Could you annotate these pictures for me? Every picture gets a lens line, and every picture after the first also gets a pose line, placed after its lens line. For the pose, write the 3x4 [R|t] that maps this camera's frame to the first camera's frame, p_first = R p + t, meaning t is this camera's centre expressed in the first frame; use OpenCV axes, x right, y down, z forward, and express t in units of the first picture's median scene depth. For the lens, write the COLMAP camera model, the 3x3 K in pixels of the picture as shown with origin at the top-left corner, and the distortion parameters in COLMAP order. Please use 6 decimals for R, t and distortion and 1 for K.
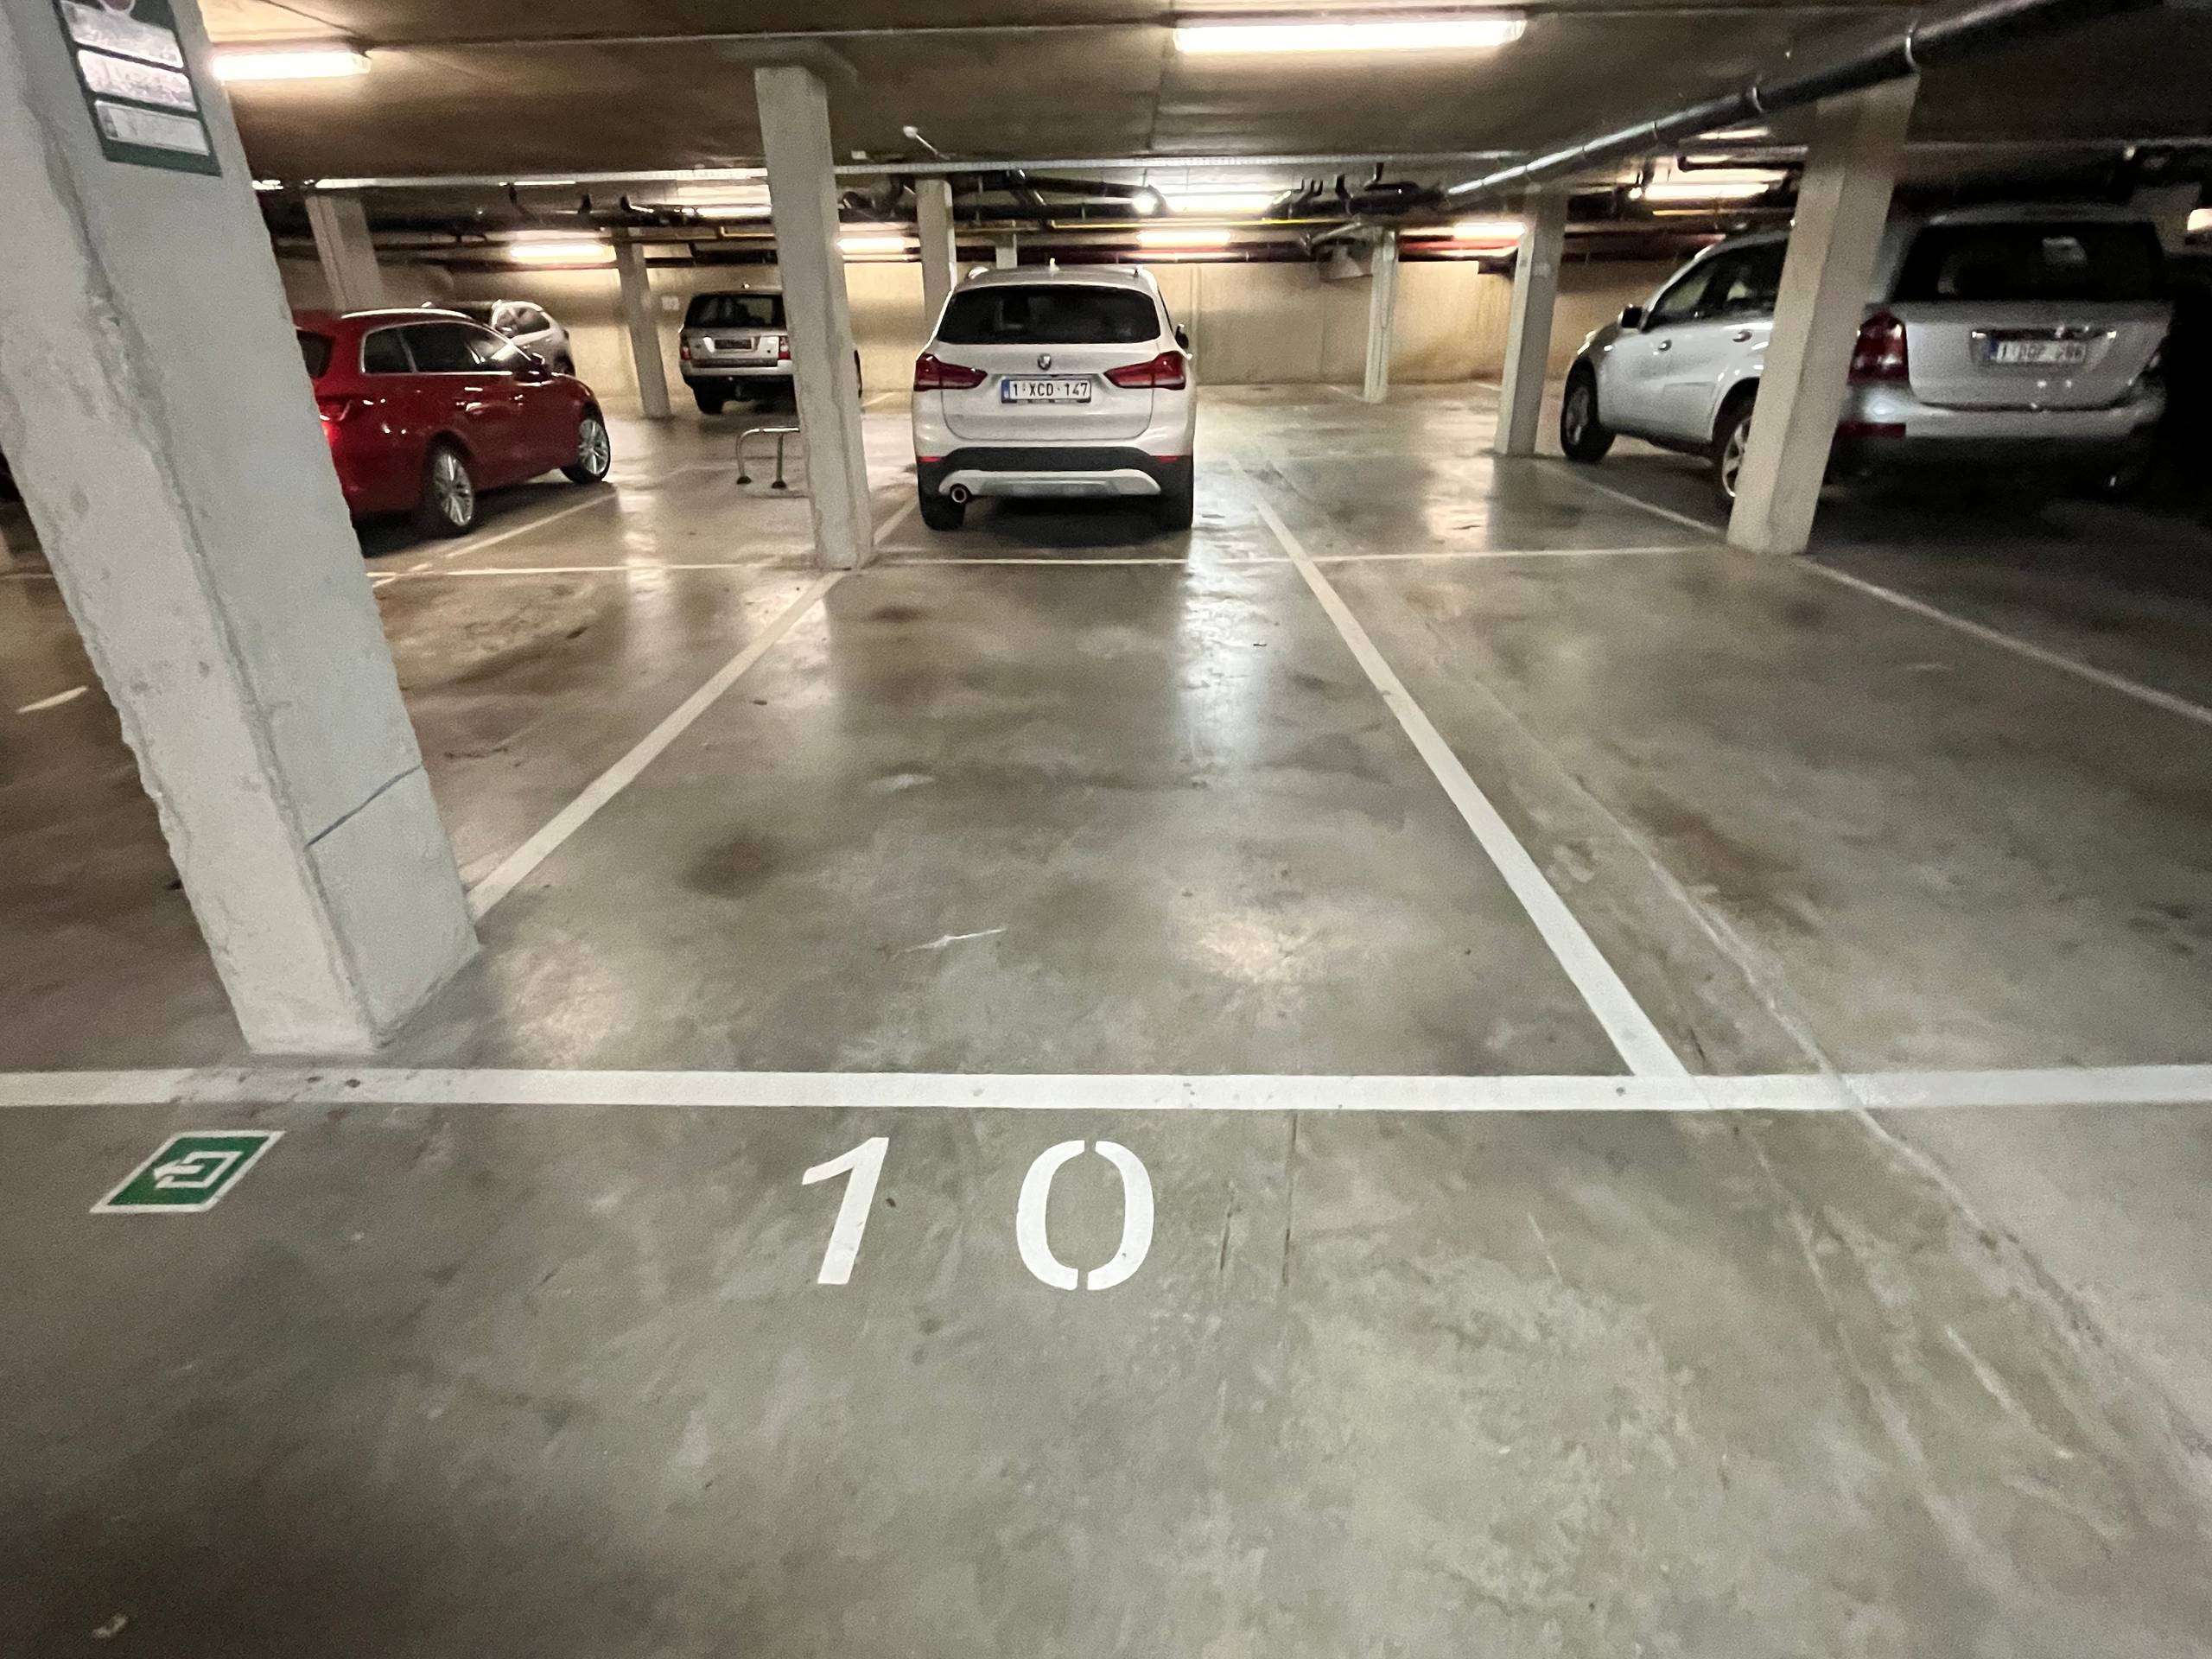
lens RADIAL K [[1127.5, 0, 1104.6], [0, 1127.5, 839.9], [0, 0, 1]] dist [-0.006942, 0.009821]
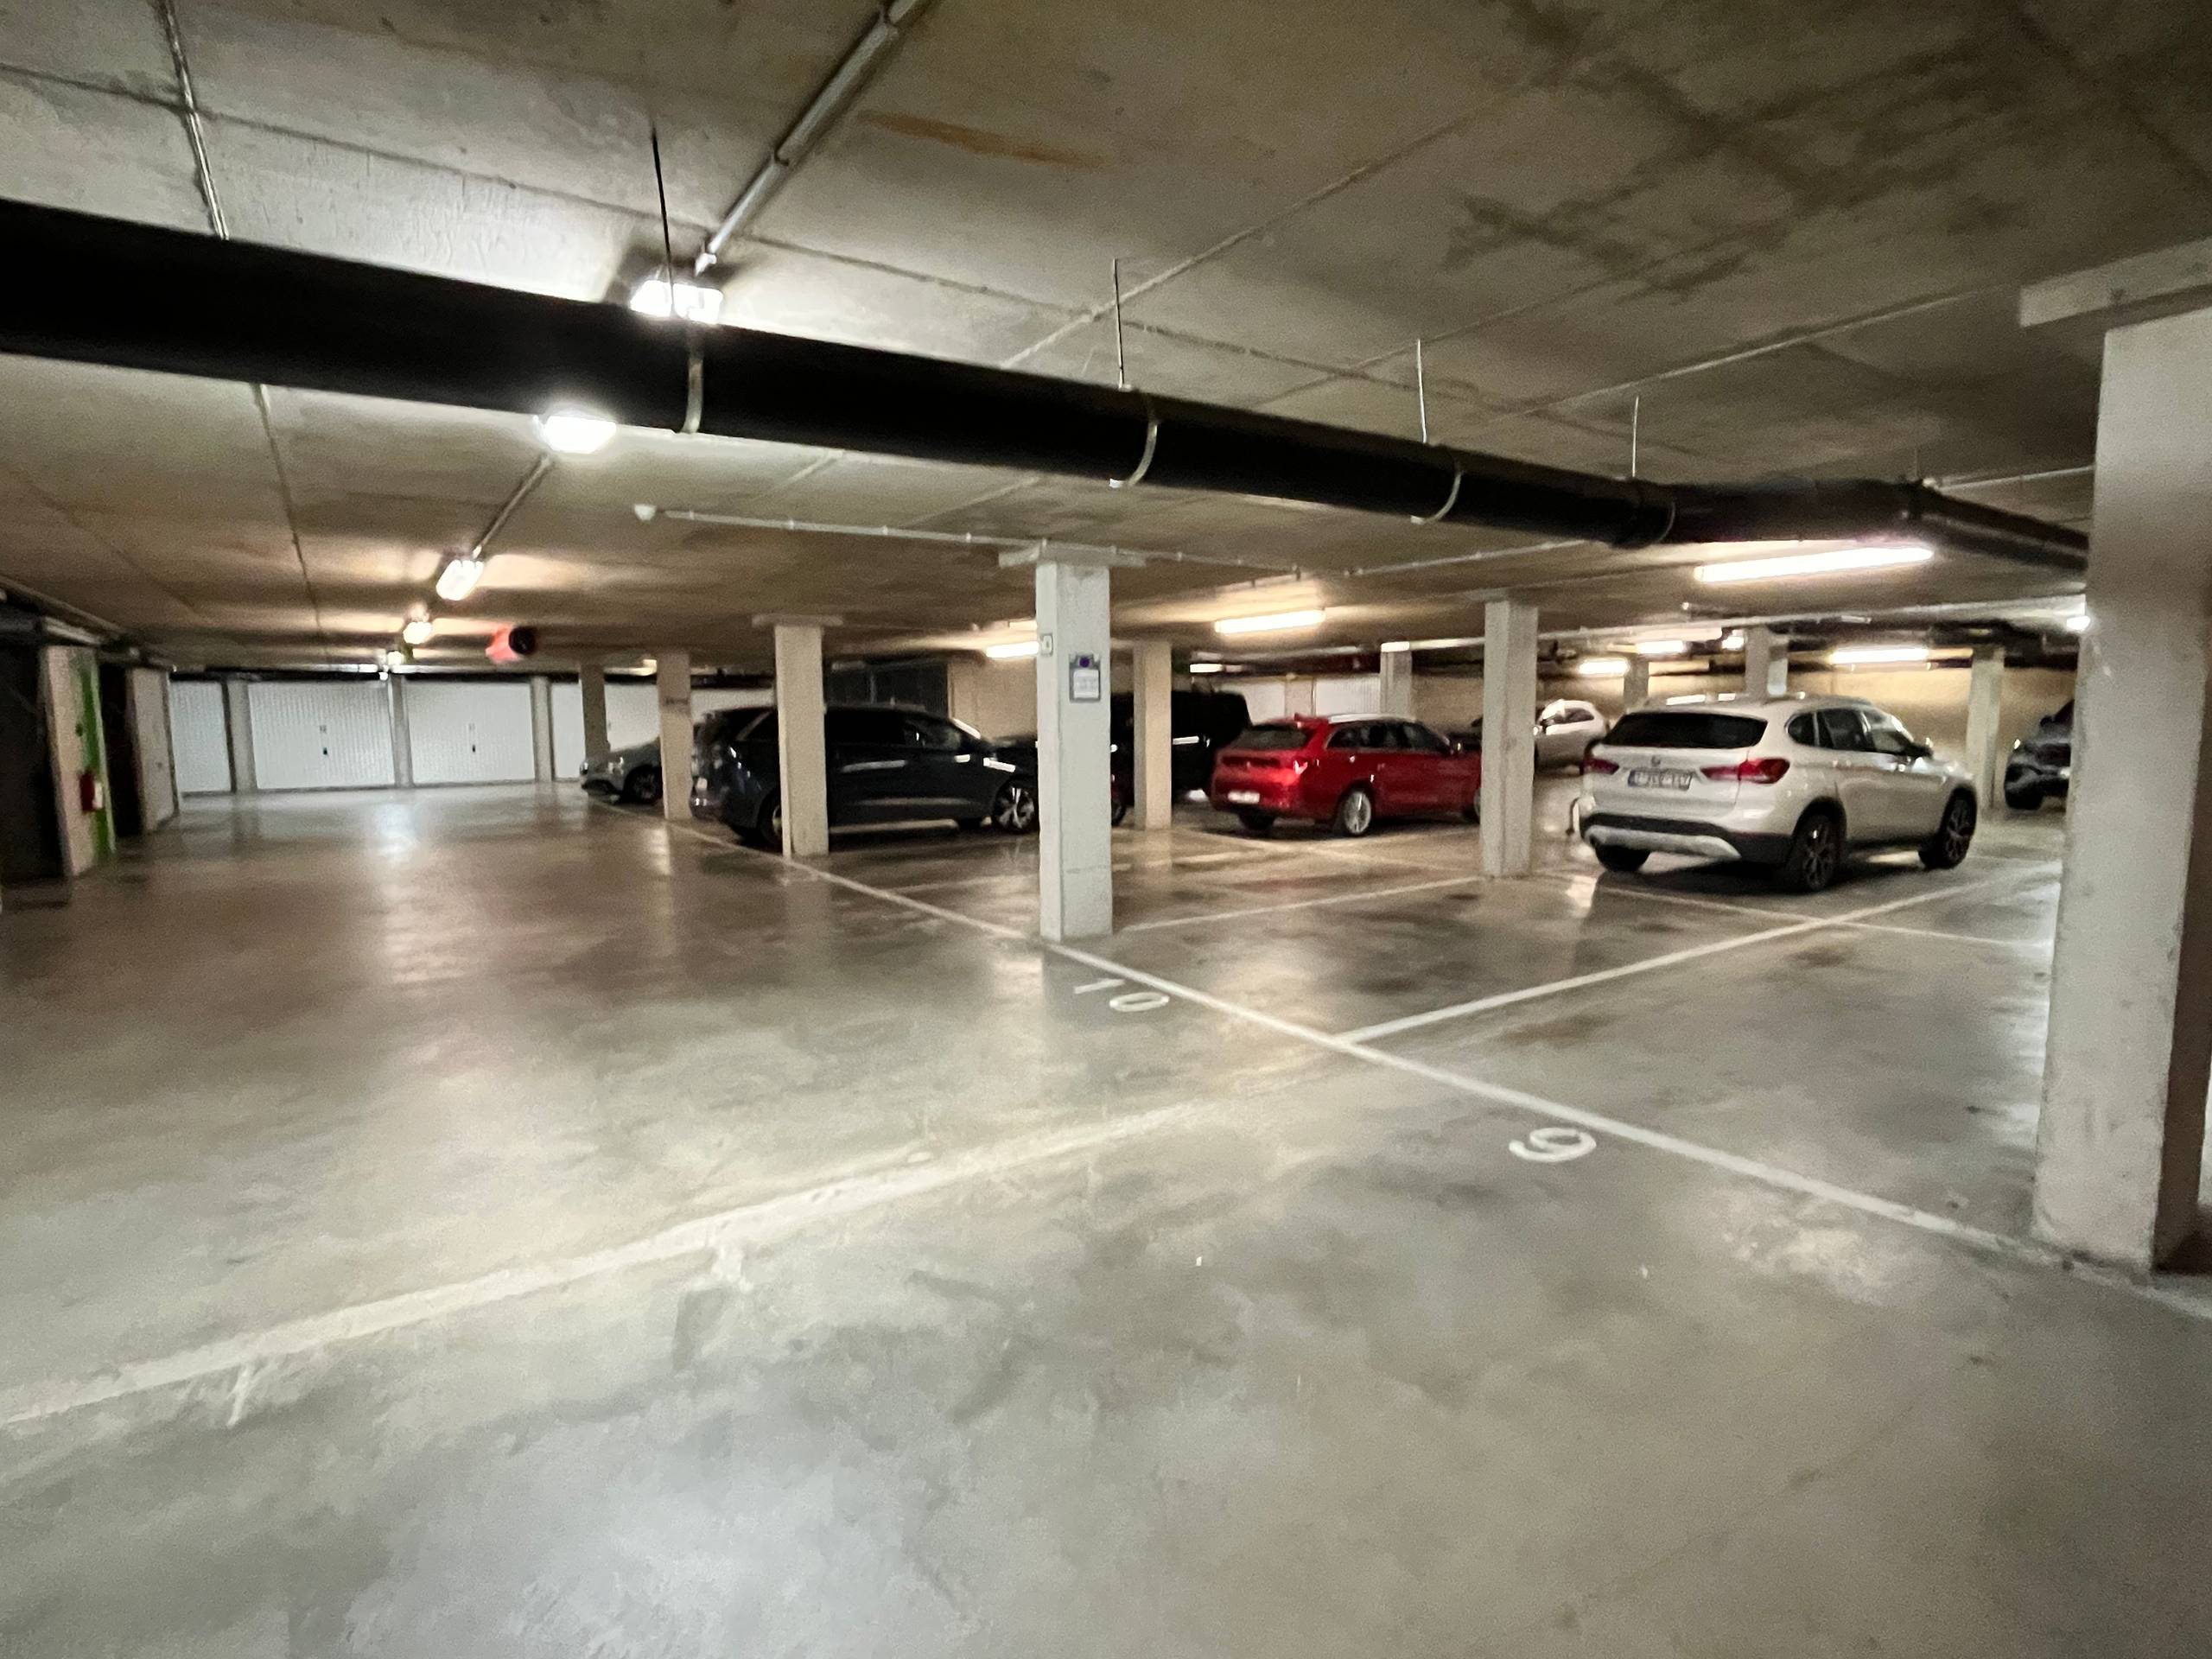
lens RADIAL K [[1127.5, 0, 1104.6], [0, 1127.5, 839.9], [0, 0, 1]] dist [-0.006942, 0.009821]
pose [[0.582199, 0.107118, -0.805959, 0.694305], [-0.349363, 0.928062, -0.129022, 0.099952], [0.734159, 0.356689, 0.577740, -0.306713]]
